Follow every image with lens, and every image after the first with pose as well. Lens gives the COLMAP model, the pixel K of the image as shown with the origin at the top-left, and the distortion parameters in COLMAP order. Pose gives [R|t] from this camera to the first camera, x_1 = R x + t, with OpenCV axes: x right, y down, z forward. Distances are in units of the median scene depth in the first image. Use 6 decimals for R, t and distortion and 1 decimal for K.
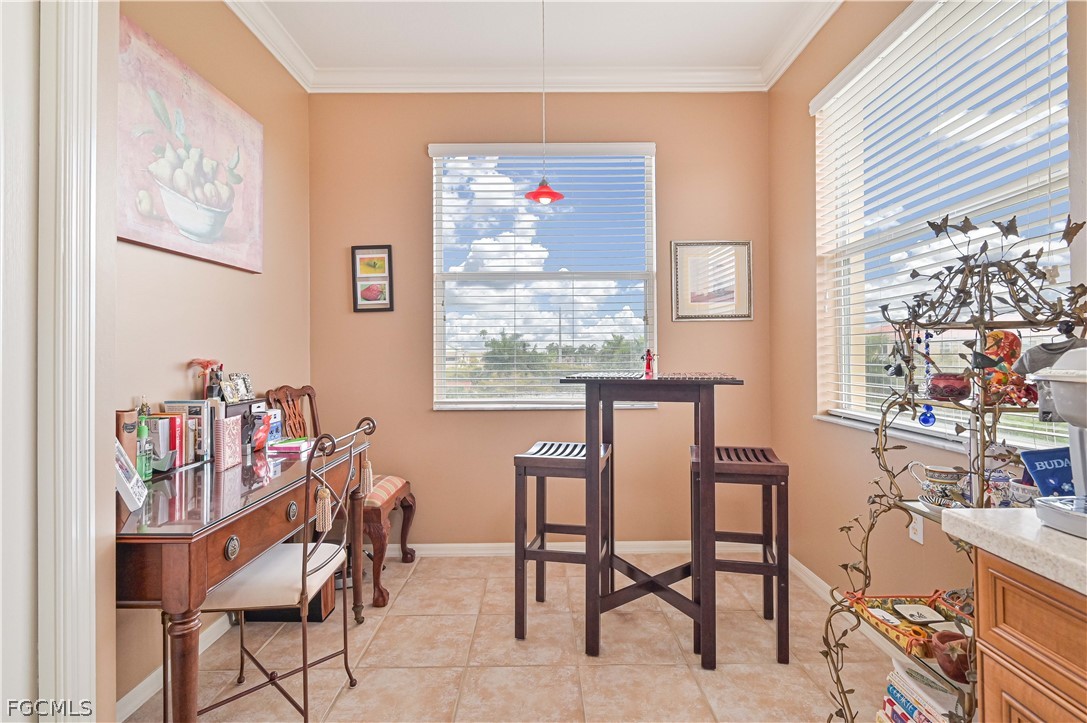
lens RADIAL K [[554.3, 0, 539.6], [0, 554.3, 353.9], [0, 0, 1]] dist [-0.004564, 0.000887]
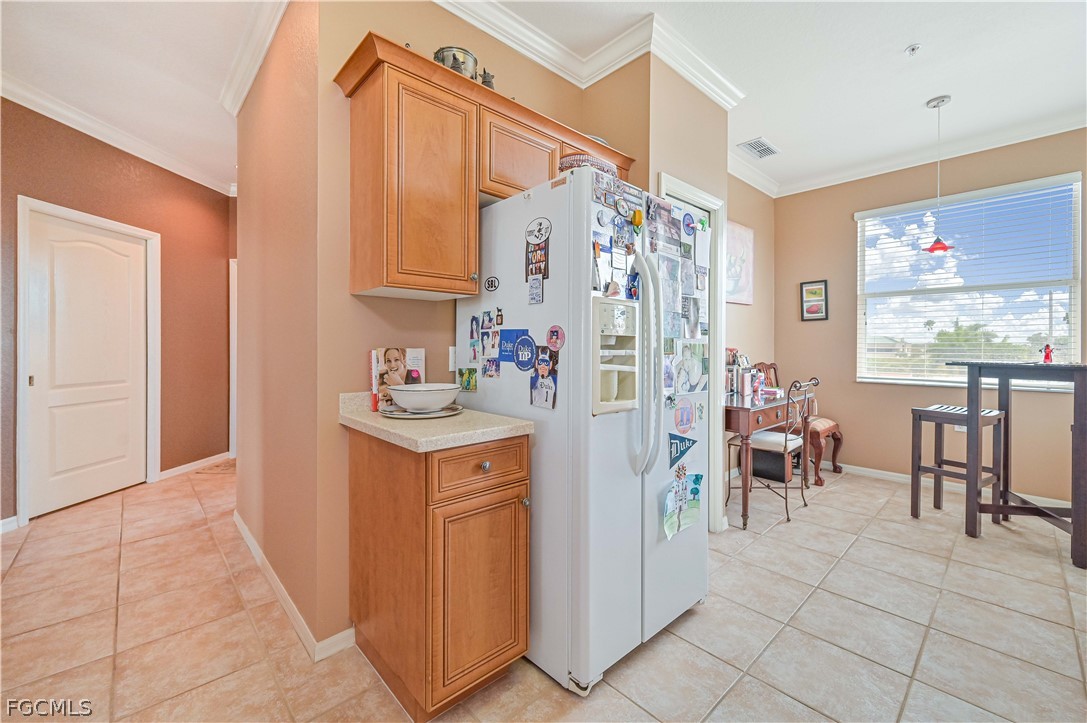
lens RADIAL K [[434.9, 0, 548.8], [0, 434.9, 345.8], [0, 0, 1]] dist [-0.001418, 0.000286]
pose [[0.682349, 0.008425, -0.730978, 0.152798], [-0.006930, 0.999963, 0.005057, -0.002146], [0.730994, 0.001615, 0.682382, -0.651823]]
